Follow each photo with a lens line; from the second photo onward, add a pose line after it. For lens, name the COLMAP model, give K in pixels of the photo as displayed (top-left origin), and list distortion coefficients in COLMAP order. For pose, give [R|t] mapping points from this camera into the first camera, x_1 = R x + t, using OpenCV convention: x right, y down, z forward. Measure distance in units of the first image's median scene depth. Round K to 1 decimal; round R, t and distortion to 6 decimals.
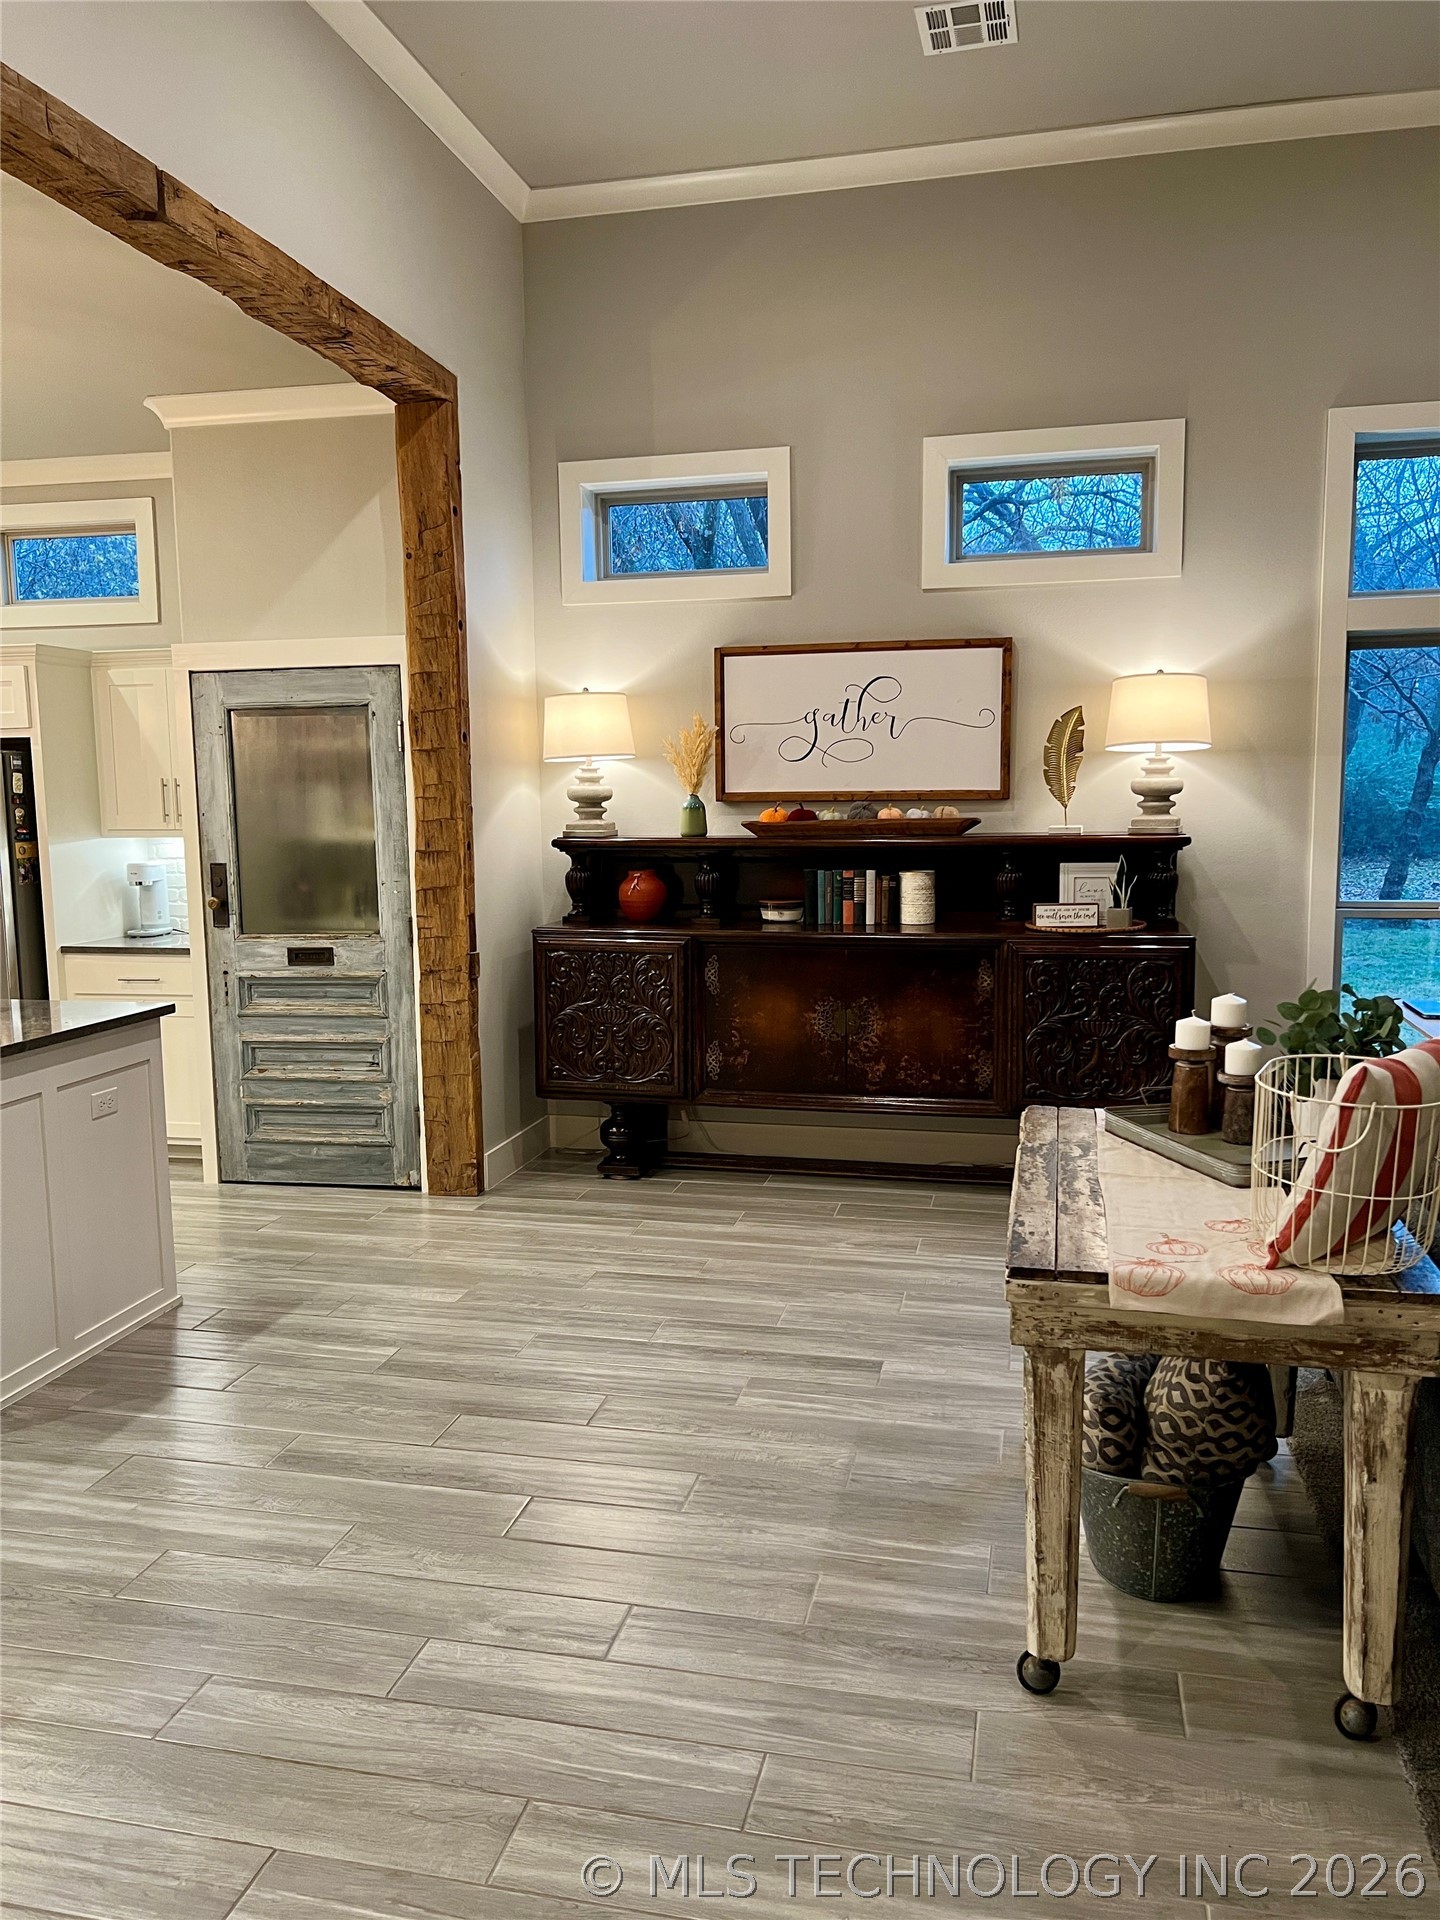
lens RADIAL K [[1439.6, 0, 717.4], [0, 1439.6, 962.2], [0, 0, 1]] dist [0.055155, -0.058455]
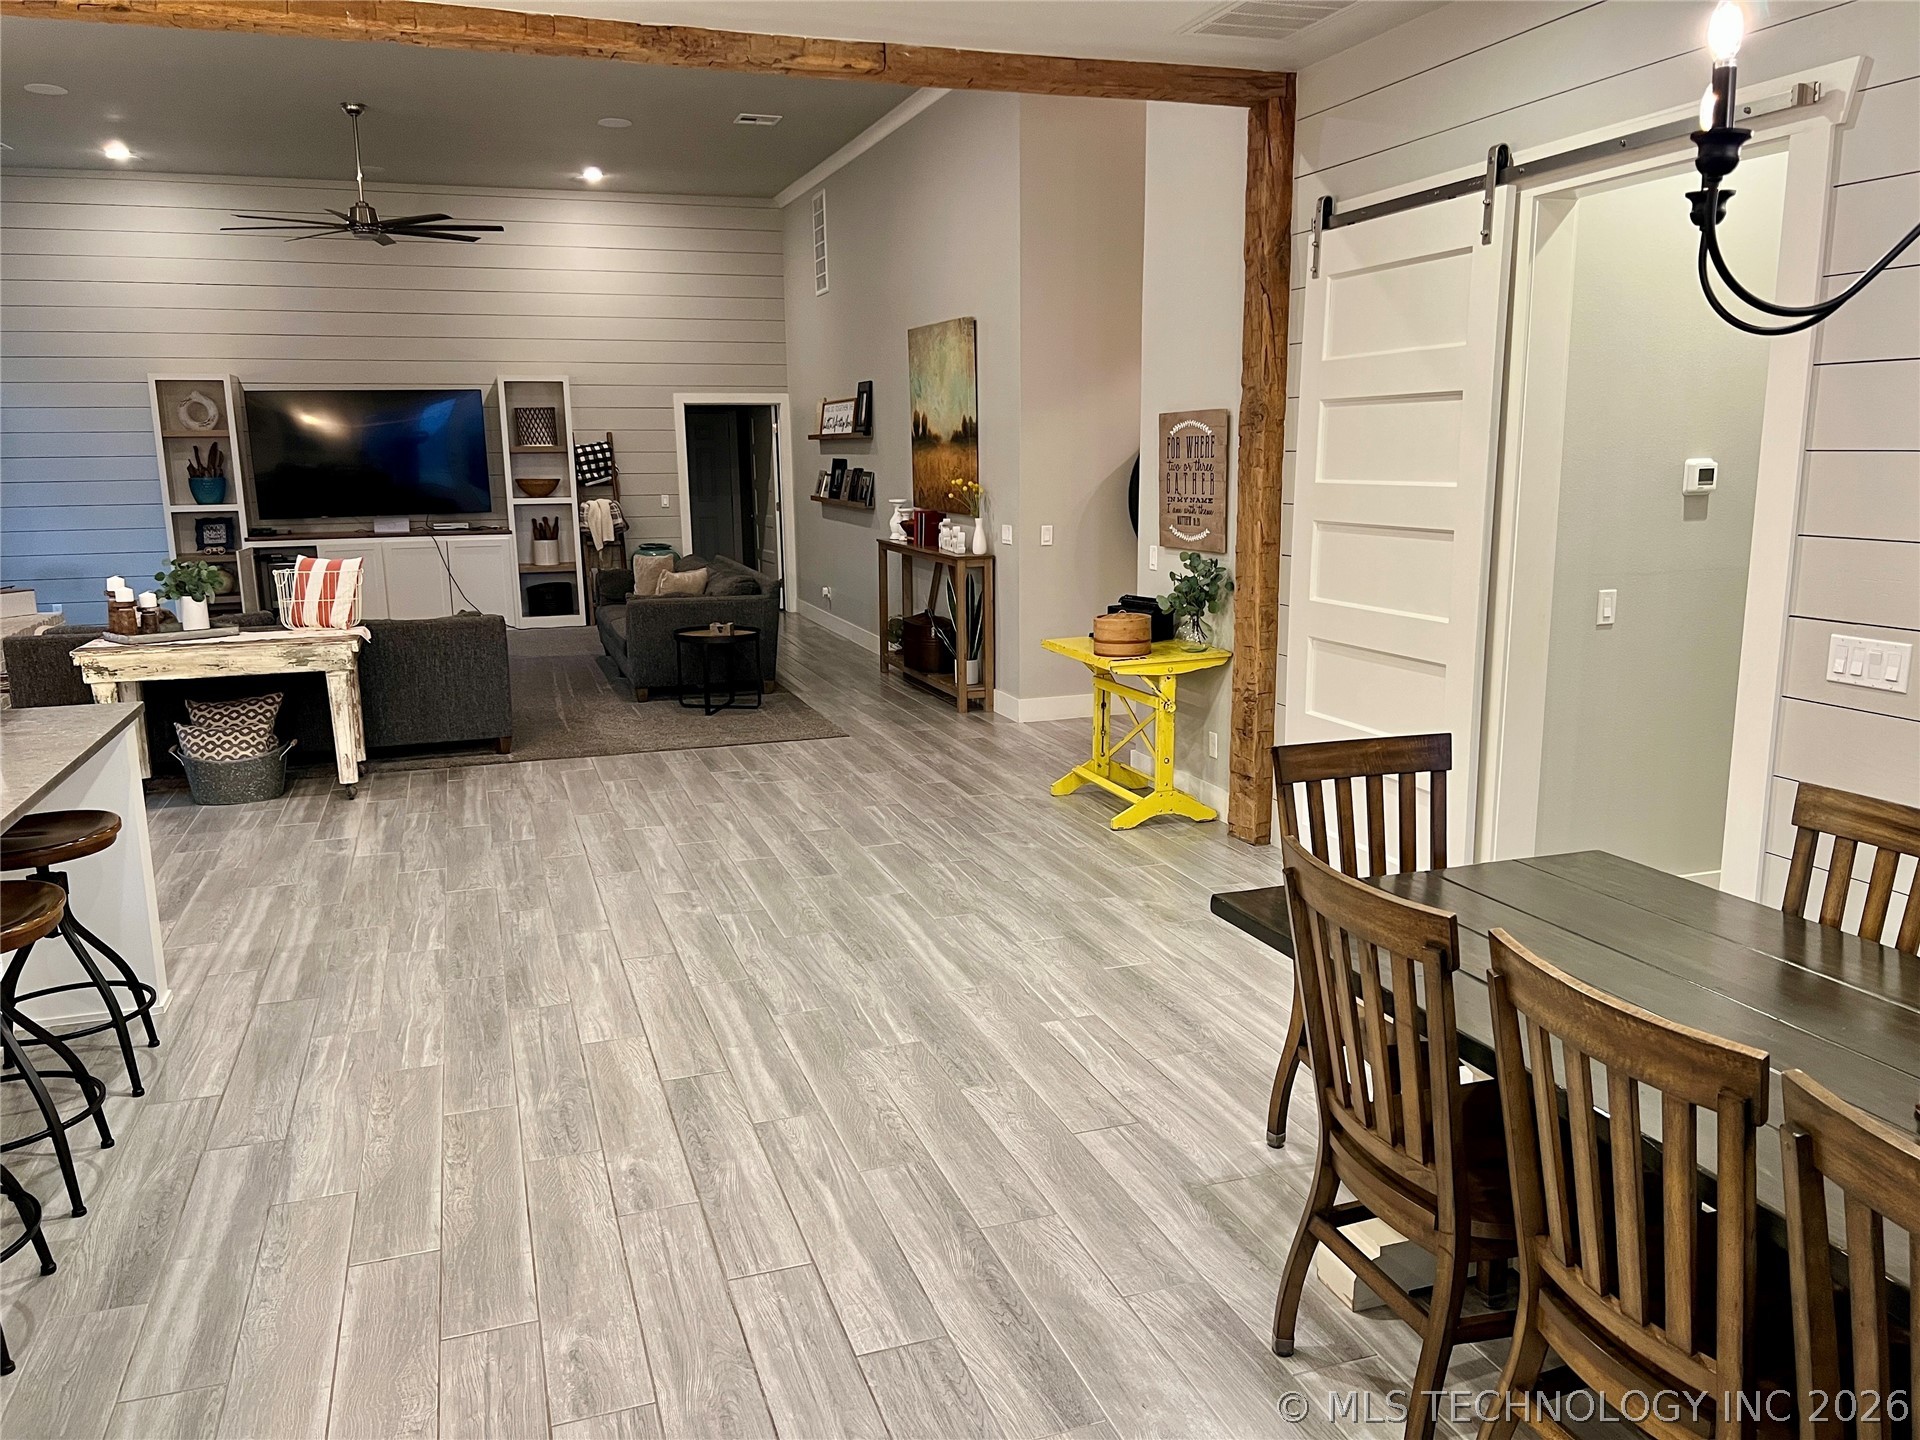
lens RADIAL K [[1439.6, 0, 969.3], [0, 1439.6, 732.8], [0, 0, 1]] dist [0.055155, -0.058455]
pose [[-0.539626, -0.148694, 0.828670, -1.257309], [0.120548, 0.960491, 0.250848, -0.083504], [-0.833230, 0.235259, -0.500382, 0.633147]]
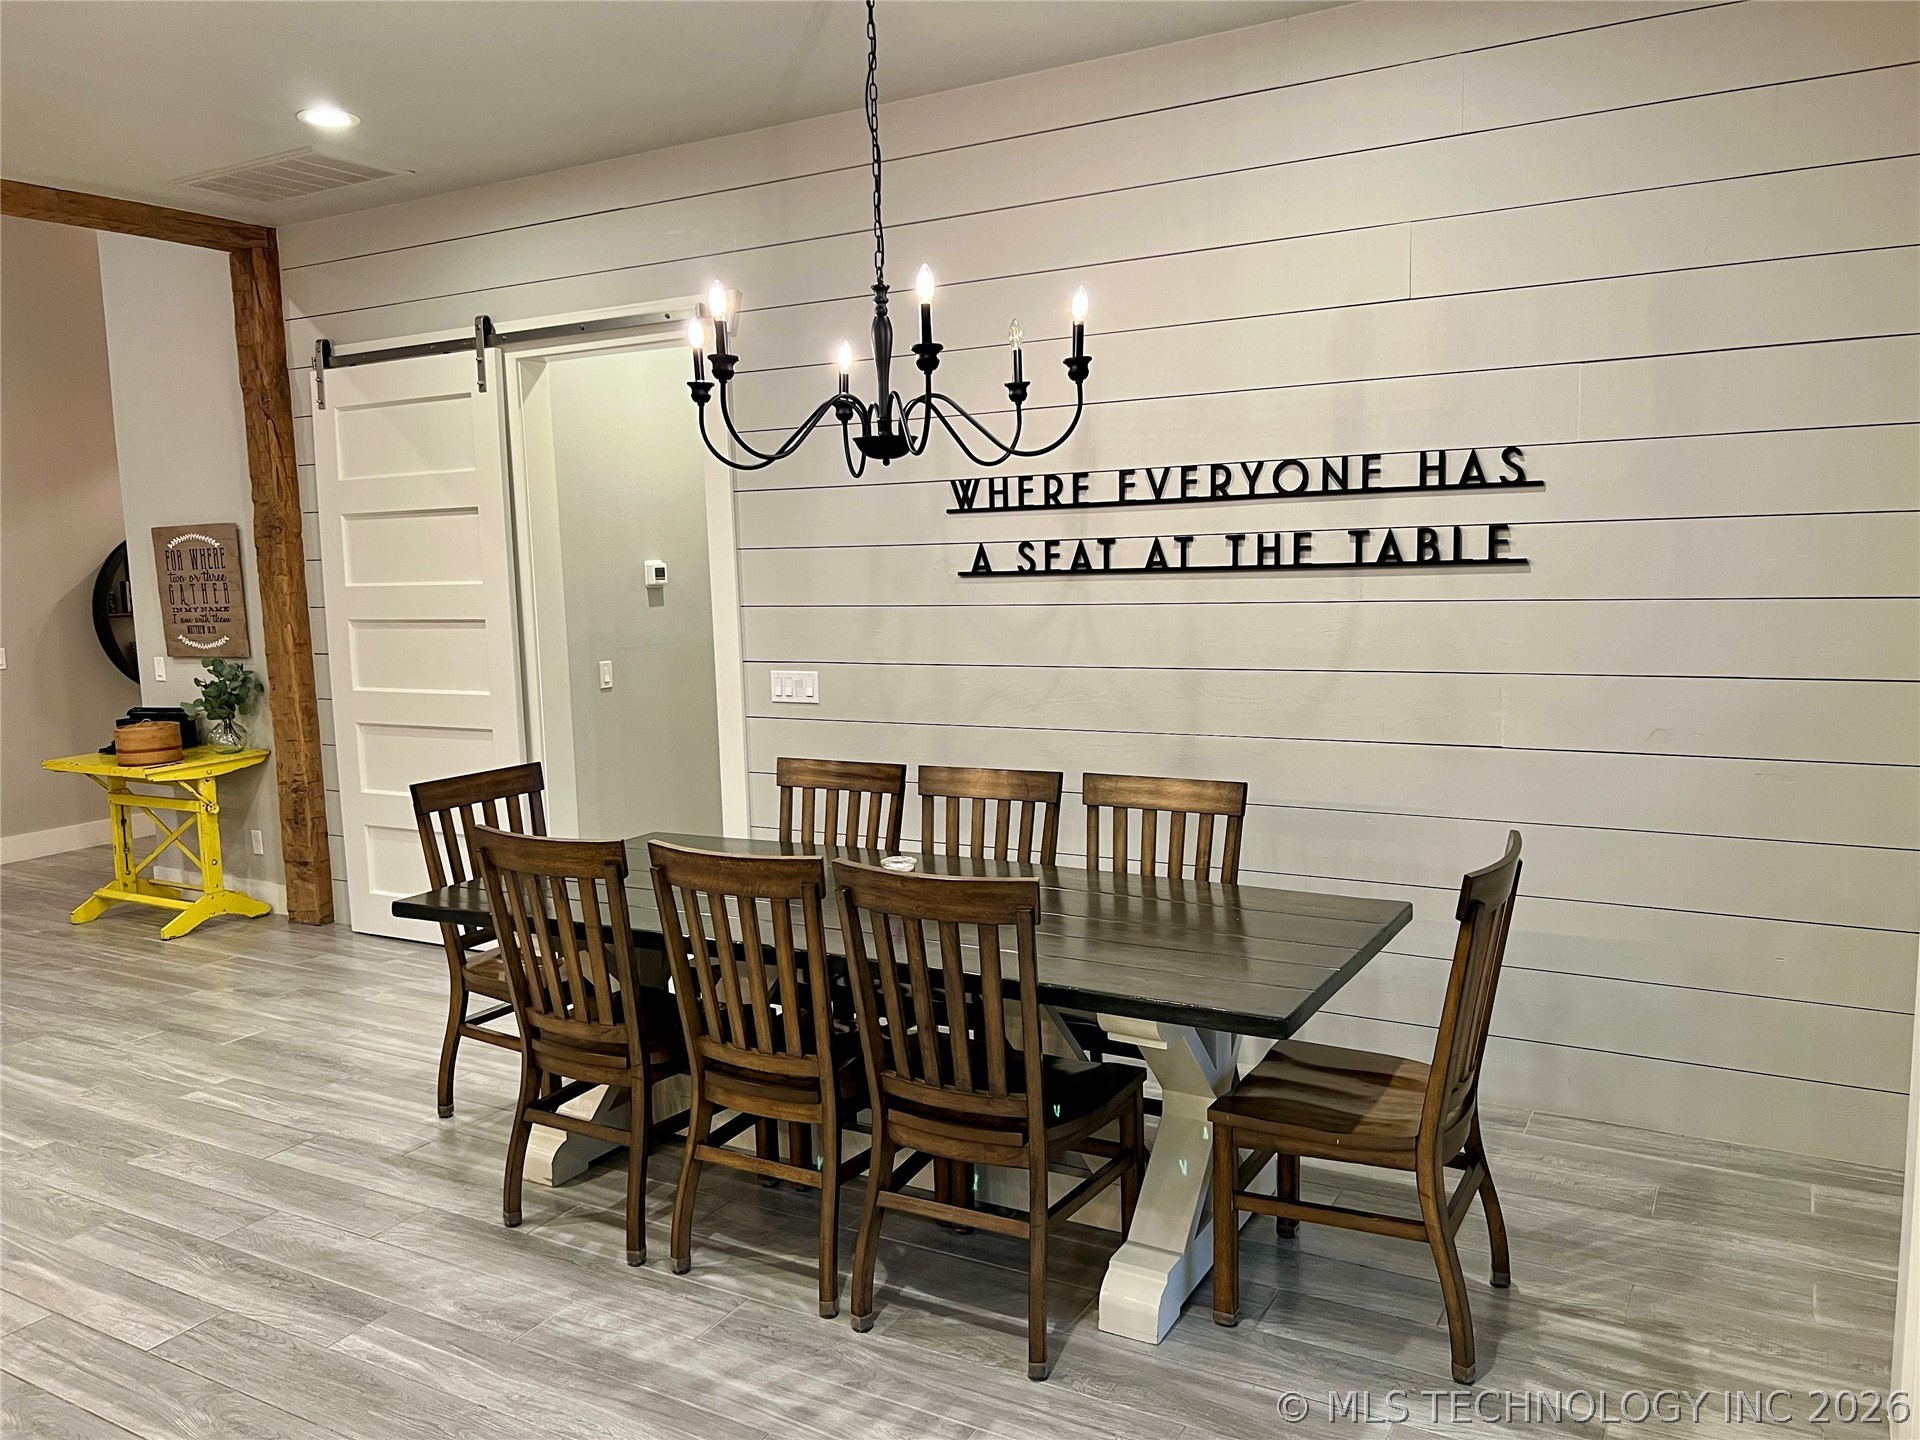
lens RADIAL K [[1439.6, 0, 956.4], [0, 1439.6, 733.2], [0, 0, 1]] dist [0.055155, -0.058455]
pose [[-0.957970, 0.002143, 0.286861, -1.310182], [0.074108, 0.967878, 0.240251, -0.095506], [-0.277132, 0.251412, -0.927356, 0.835917]]
